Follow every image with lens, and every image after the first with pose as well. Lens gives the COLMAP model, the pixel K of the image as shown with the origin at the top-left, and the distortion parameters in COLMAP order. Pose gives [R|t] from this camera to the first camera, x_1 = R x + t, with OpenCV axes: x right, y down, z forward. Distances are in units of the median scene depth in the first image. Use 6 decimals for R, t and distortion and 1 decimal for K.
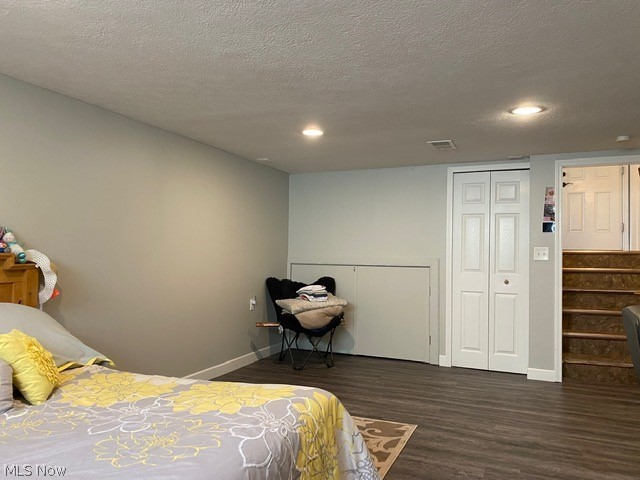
lens RADIAL K [[487.5, 0, 323.6], [0, 487.5, 240.4], [0, 0, 1]] dist [0.042409, -0.058731]
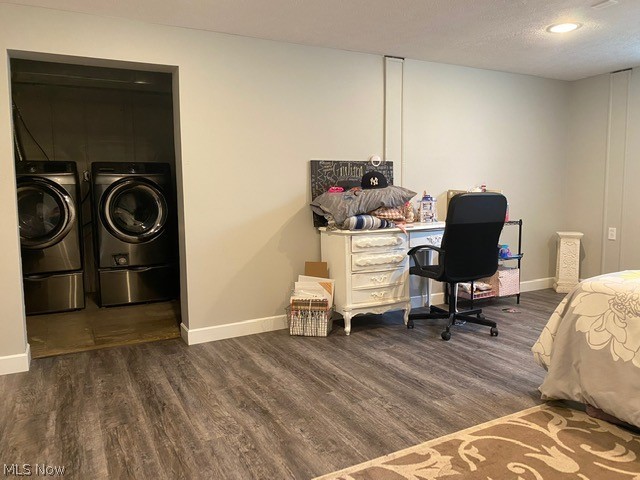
lens RADIAL K [[487.5, 0, 321.9], [0, 487.5, 241.0], [0, 0, 1]] dist [0.042409, -0.058731]
pose [[-0.778147, -0.073467, 0.623771, -0.145104], [-0.017979, 0.995334, 0.094800, 0.065944], [-0.627825, 0.062554, -0.775837, 1.479814]]
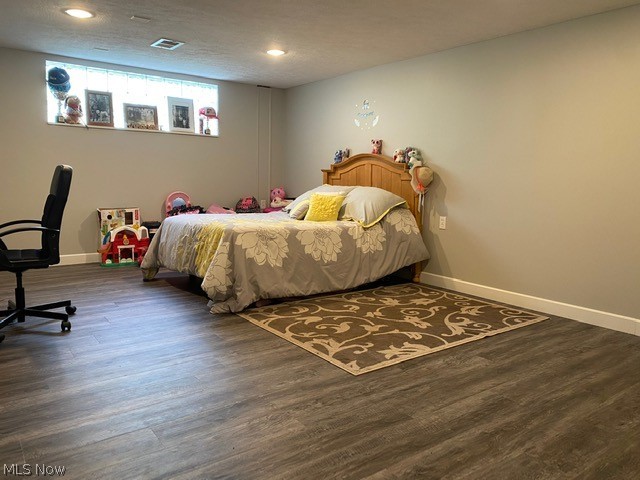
lens RADIAL K [[487.5, 0, 322.3], [0, 487.5, 238.3], [0, 0, 1]] dist [0.042409, -0.058731]
pose [[-0.508619, 0.089394, -0.856338, 0.882202], [0.001344, 0.994677, 0.103038, 0.100147], [0.860990, 0.051256, -0.506032, 1.398633]]
